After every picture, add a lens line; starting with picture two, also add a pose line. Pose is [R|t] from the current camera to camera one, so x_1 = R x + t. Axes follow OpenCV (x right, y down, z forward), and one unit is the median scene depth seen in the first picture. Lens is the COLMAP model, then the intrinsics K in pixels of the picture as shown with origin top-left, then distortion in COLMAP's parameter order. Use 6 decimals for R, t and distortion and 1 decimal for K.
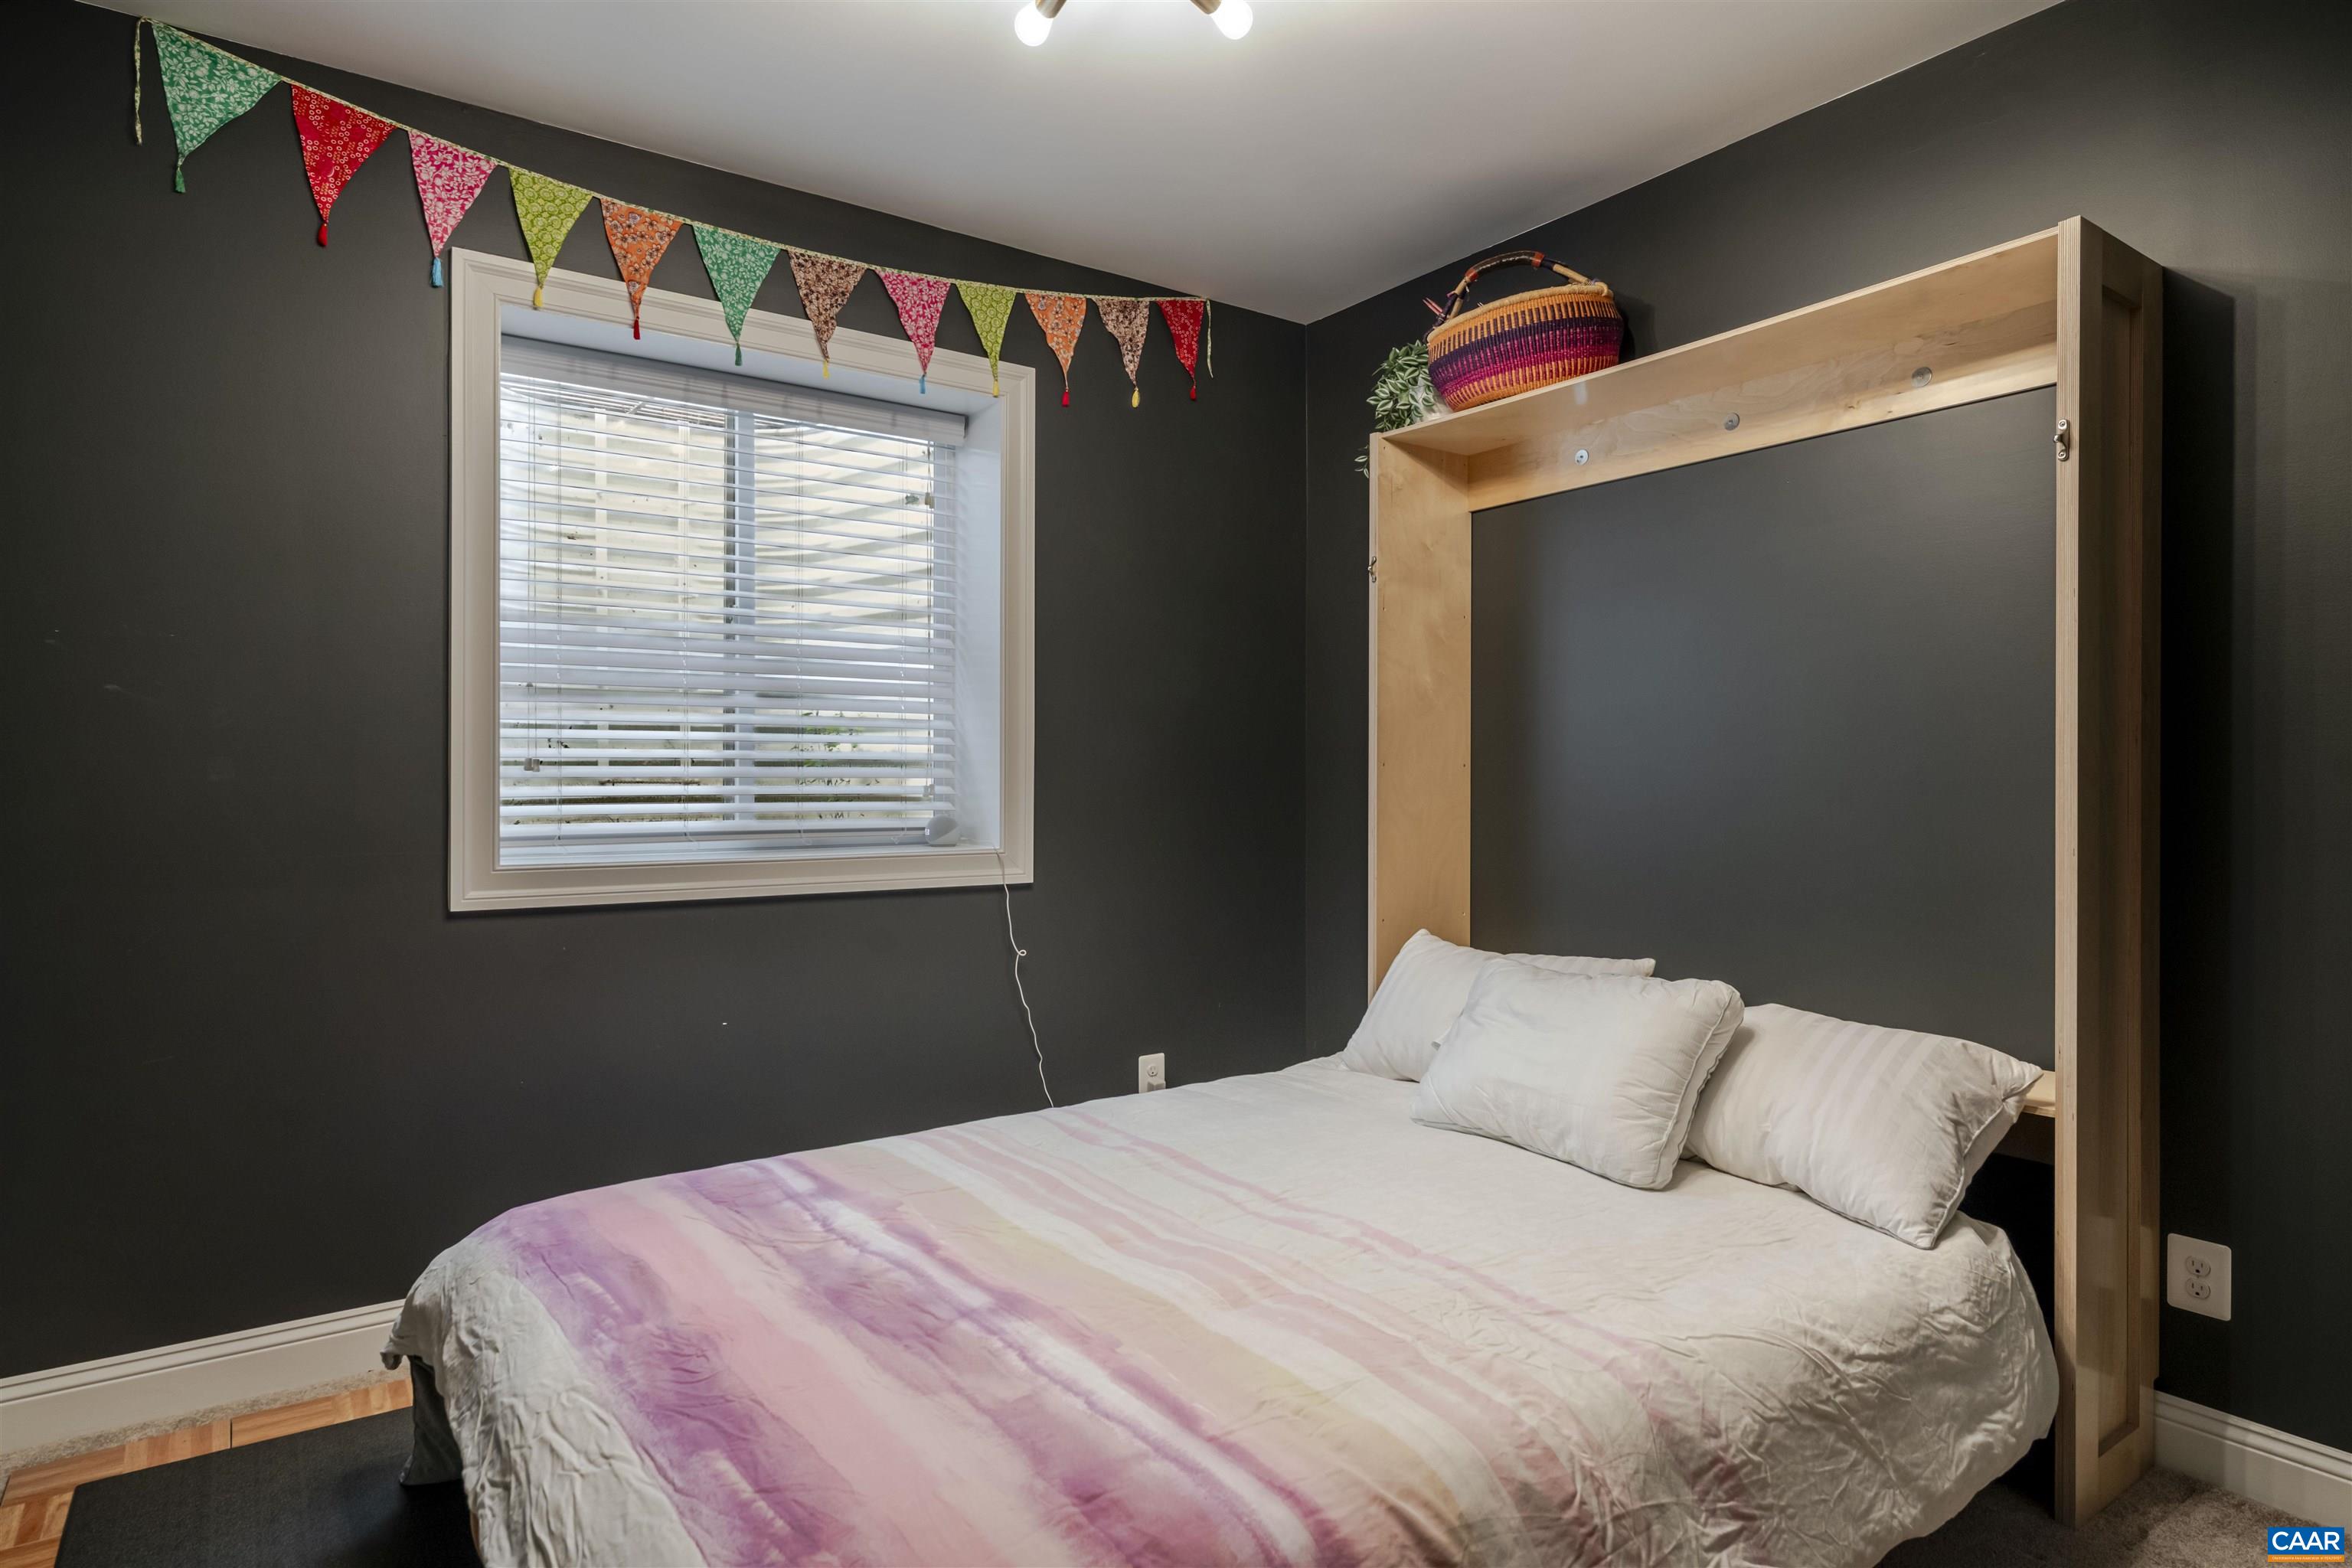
lens RADIAL K [[1292.2, 0, 1176.0], [0, 1292.2, 784.0], [0, 0, 1]] dist [0.000299, 0.000140]
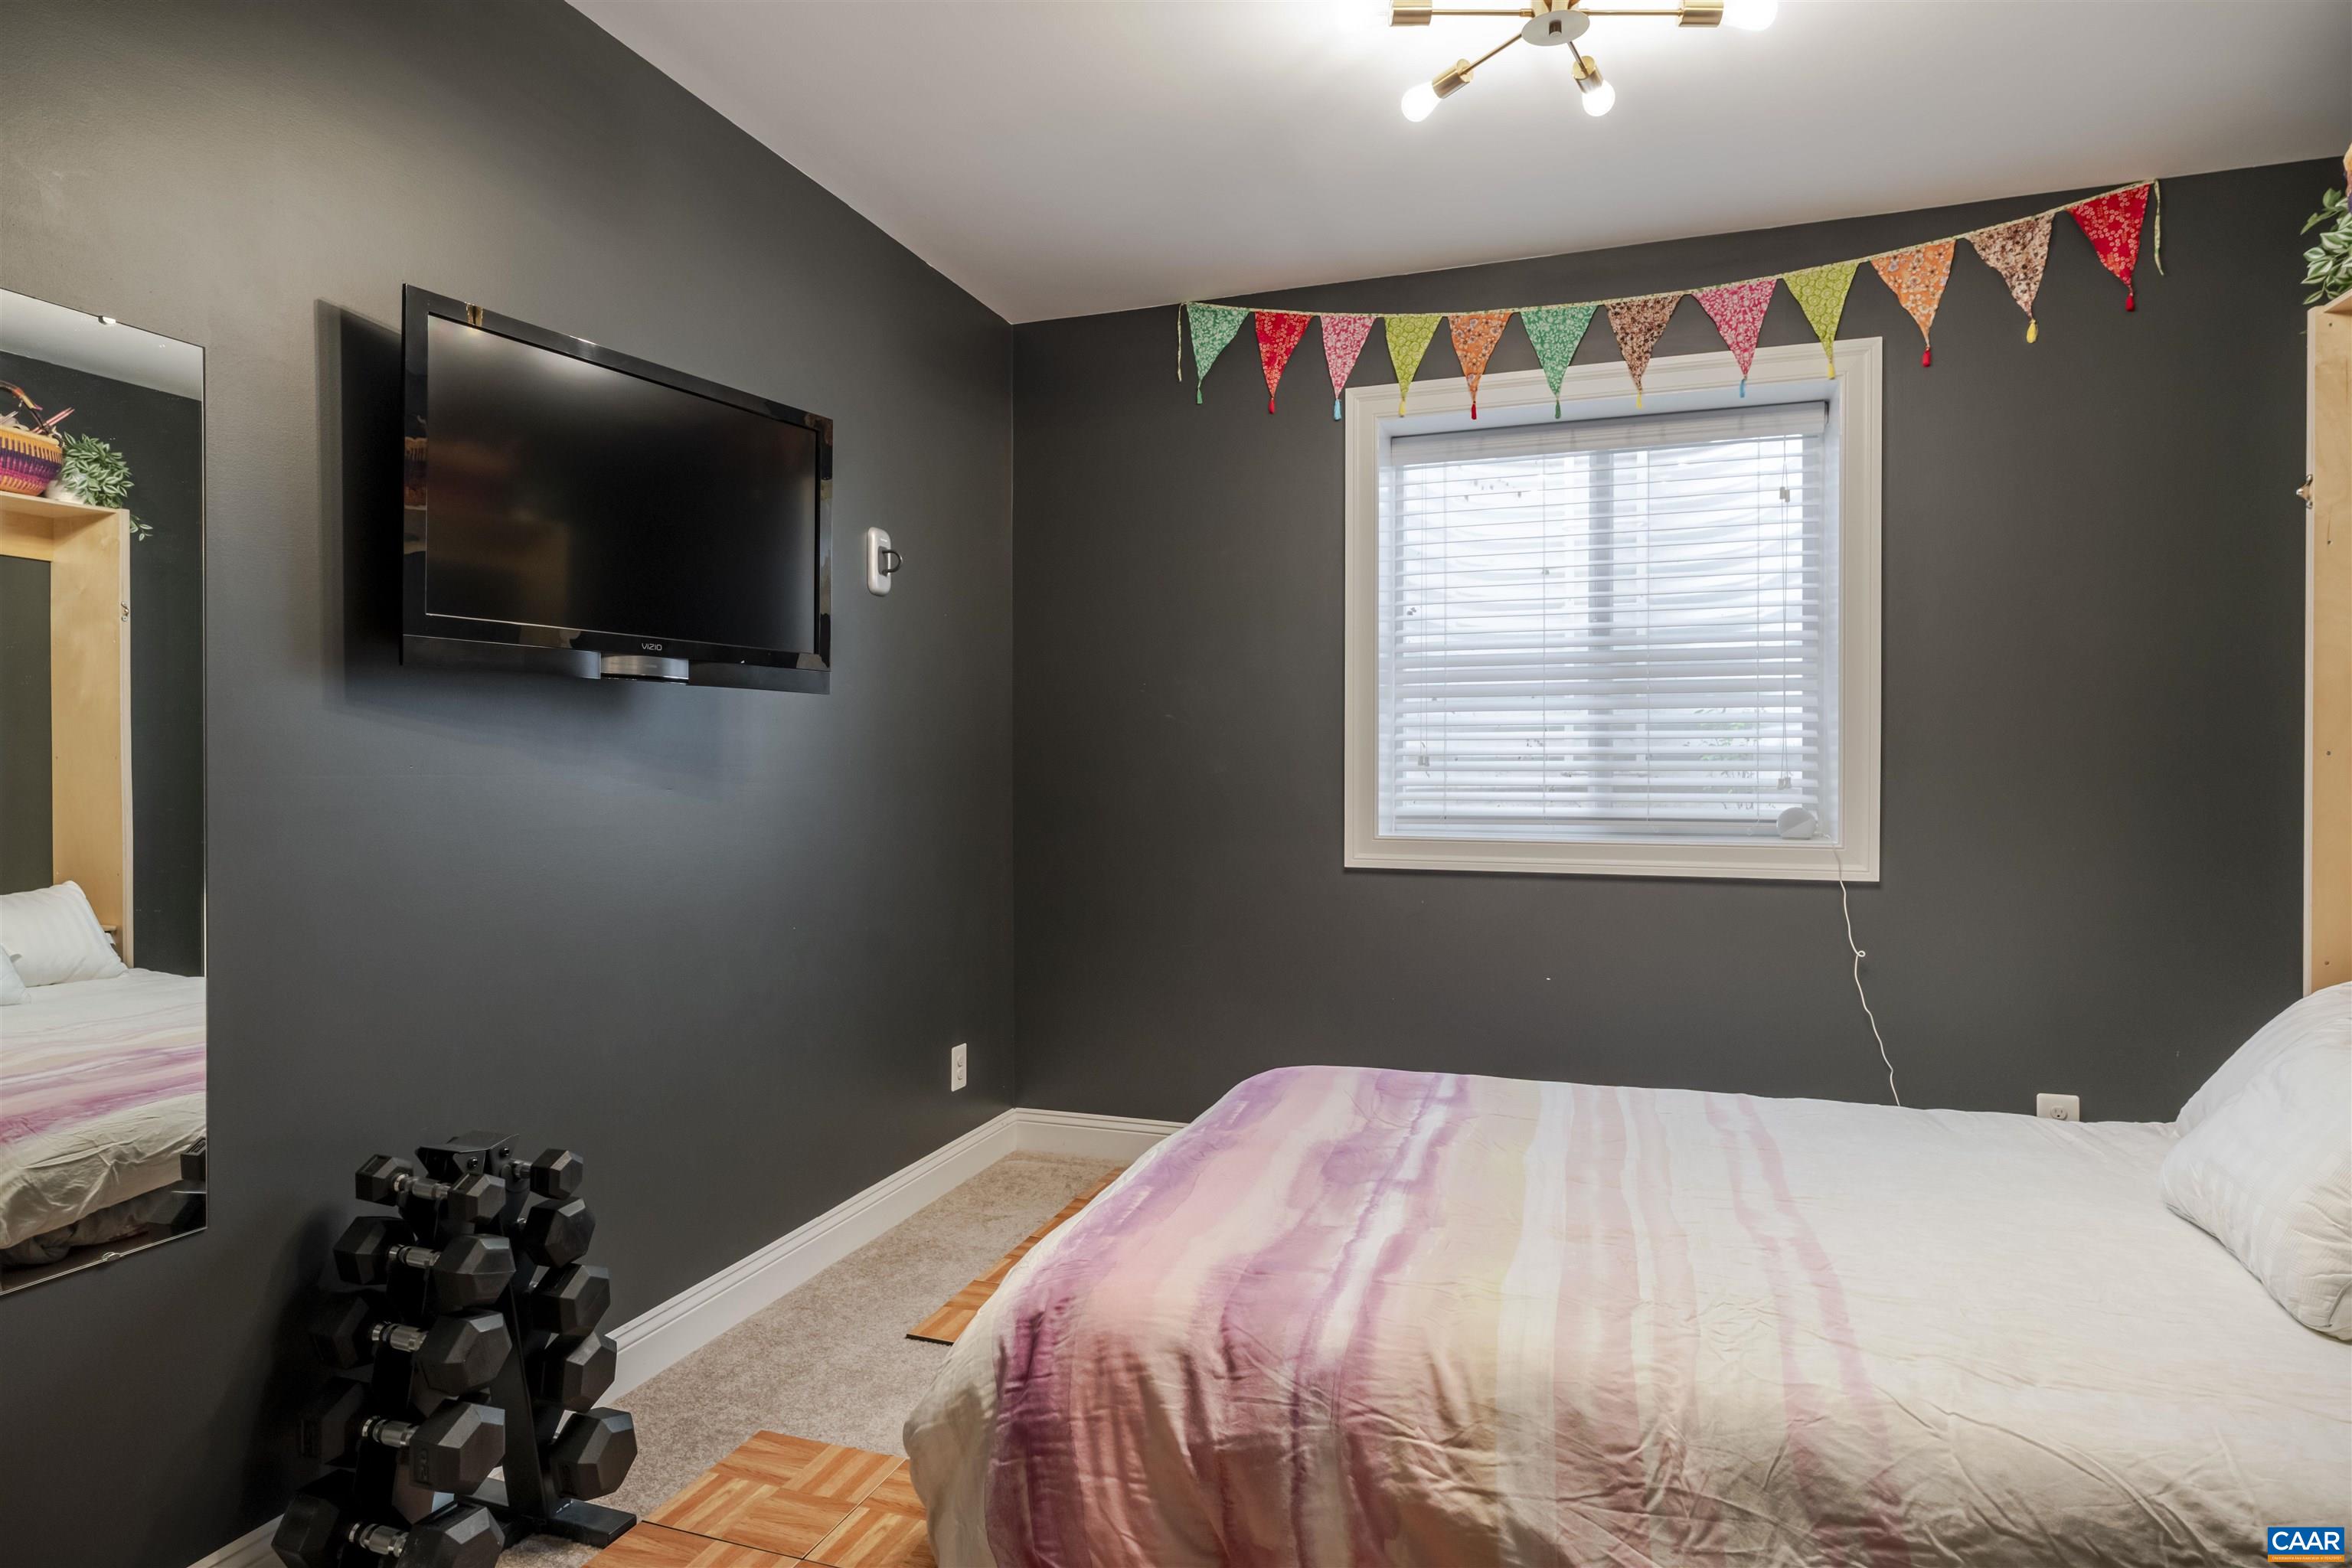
lens RADIAL K [[1292.2, 0, 1176.0], [0, 1292.2, 784.0], [0, 0, 1]] dist [0.000299, 0.000140]
pose [[0.585592, 0.008610, -0.810561, 0.444638], [-0.003621, 0.999961, 0.008006, -0.000890], [0.810598, -0.001753, 0.585600, 0.036132]]
